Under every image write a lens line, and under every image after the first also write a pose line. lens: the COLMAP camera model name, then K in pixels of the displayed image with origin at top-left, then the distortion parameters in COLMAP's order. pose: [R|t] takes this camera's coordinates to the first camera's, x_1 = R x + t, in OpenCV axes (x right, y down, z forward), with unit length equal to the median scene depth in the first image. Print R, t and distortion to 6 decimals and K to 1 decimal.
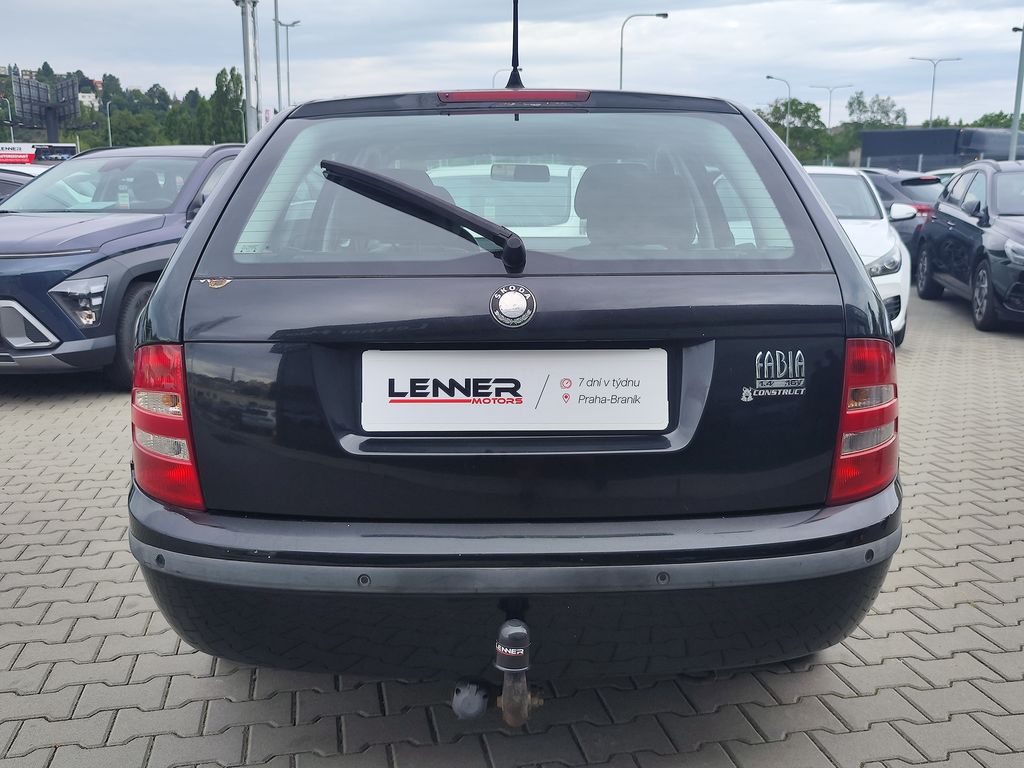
lens RADIAL K [[1018.7, 0, 530.9], [0, 1018.7, 411.8], [0, 0, 1]] dist [0.012272, 0.000000]
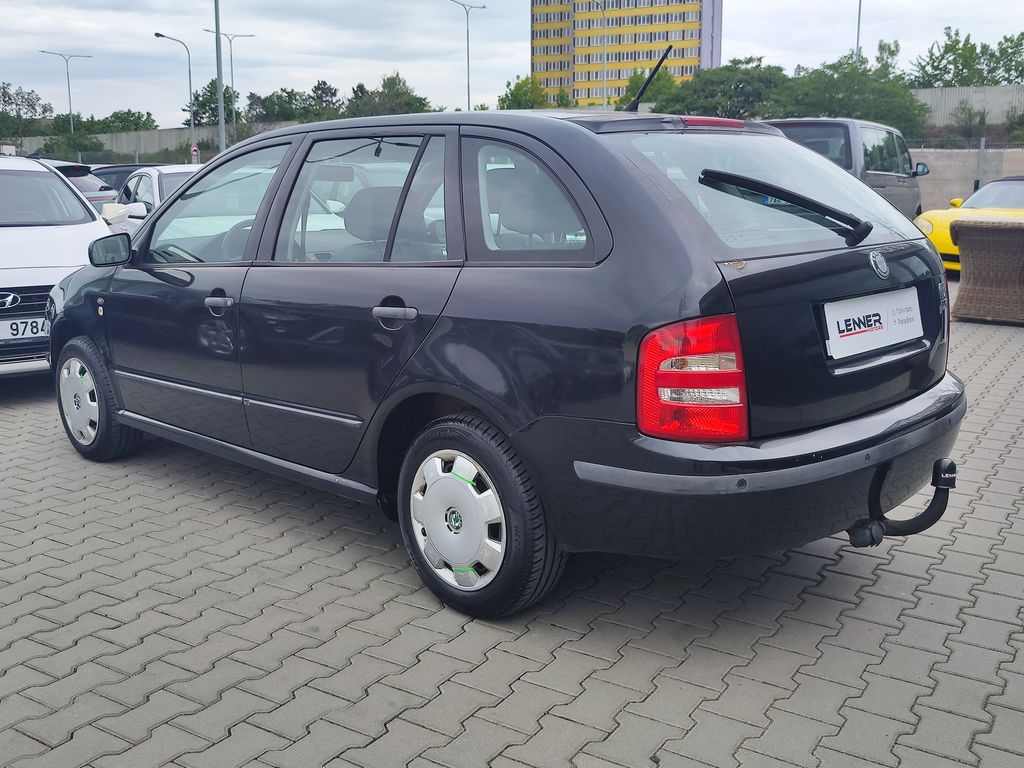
lens RADIAL K [[1018.7, 0, 513.4], [0, 1018.7, 380.8], [0, 0, 1]] dist [0.012272, 0.000000]
pose [[0.707033, -0.140620, 0.693059, -1.228302], [0.157172, 0.986766, 0.039872, -0.065879], [-0.689494, 0.080739, 0.719777, 0.232997]]
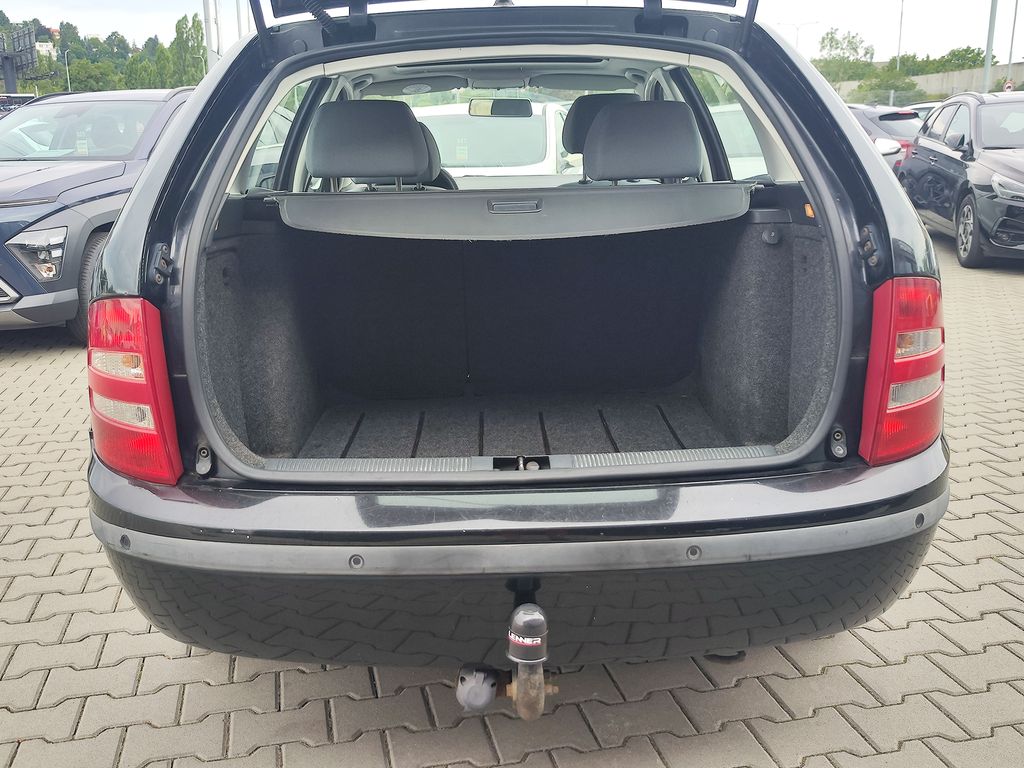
lens RADIAL K [[1018.7, 0, 509.0], [0, 1018.7, 394.3], [0, 0, 1]] dist [0.012272, 0.000000]
pose [[0.999806, -0.018429, 0.006917, -0.027967], [0.018171, 0.999201, 0.035590, -0.007164], [-0.007567, -0.035458, 0.999343, 0.096512]]
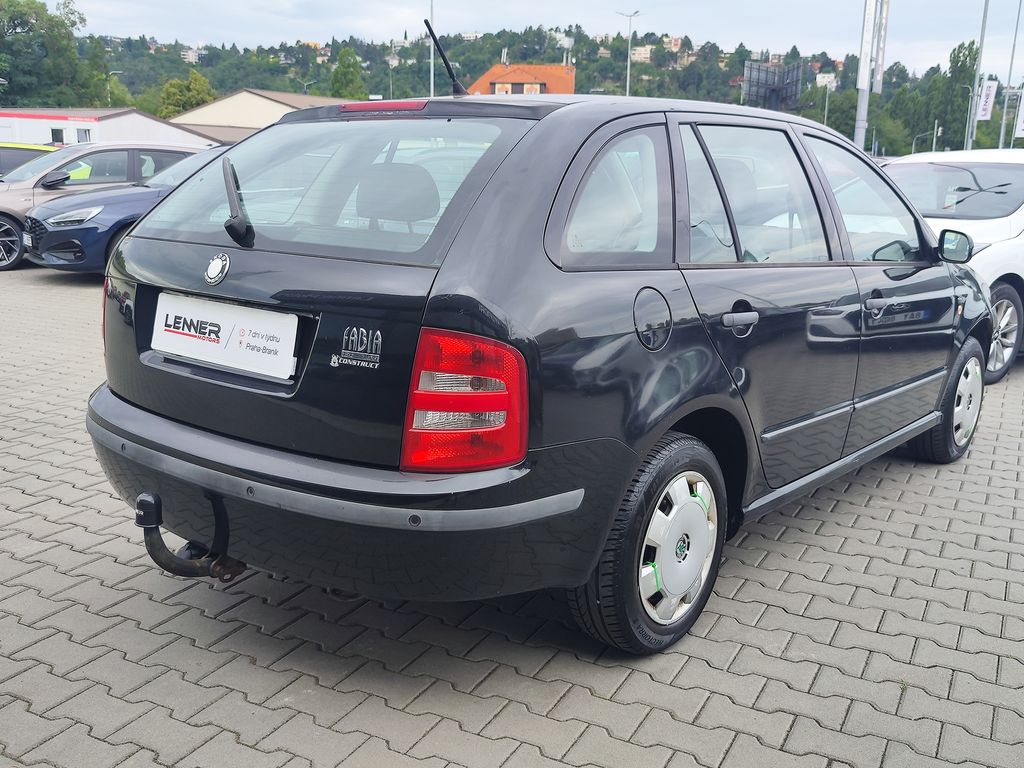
lens RADIAL K [[1018.7, 0, 478.0], [0, 1018.7, 404.1], [0, 0, 1]] dist [0.012272, 0.000000]
pose [[0.763672, 0.168698, -0.623174, 0.908635], [-0.161498, 0.984486, 0.068599, -0.063246], [0.625078, 0.048254, 0.779069, 0.143743]]
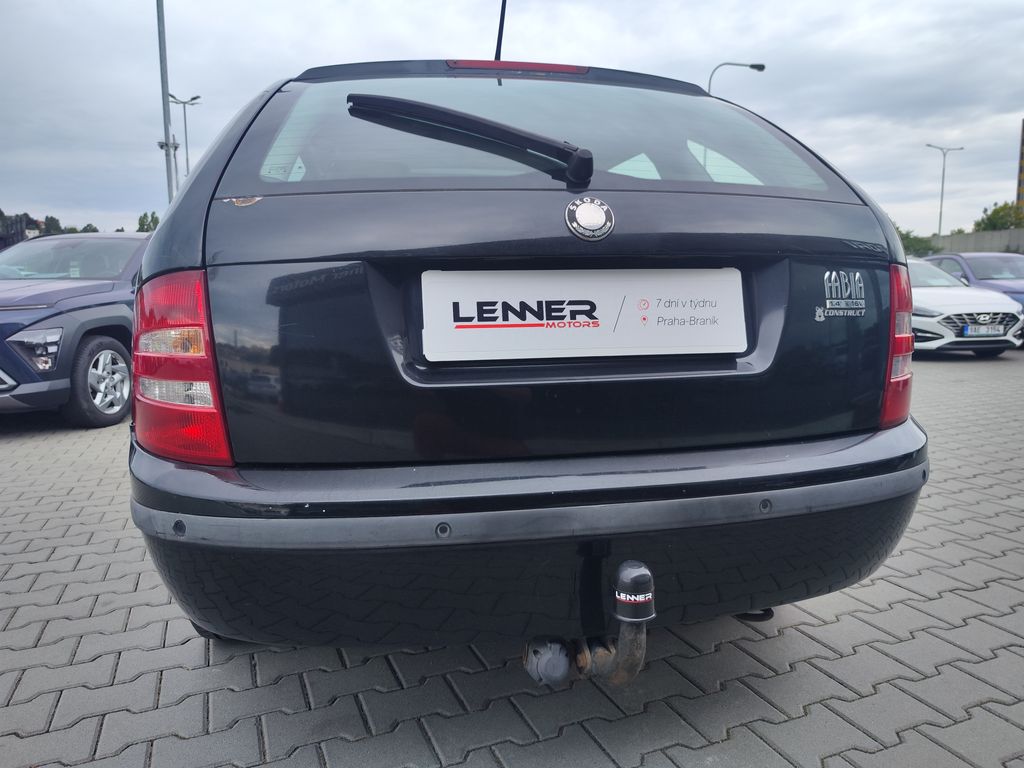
lens RADIAL K [[705.9, 0, 513.3], [0, 705.9, 403.9], [0, 0, 1]] dist [0.005503, 0.004493]
pose [[0.982061, -0.035433, 0.185205, -0.169886], [0.047771, 0.996896, -0.062588, 0.080478], [-0.182412, 0.070313, 0.980705, 0.326393]]
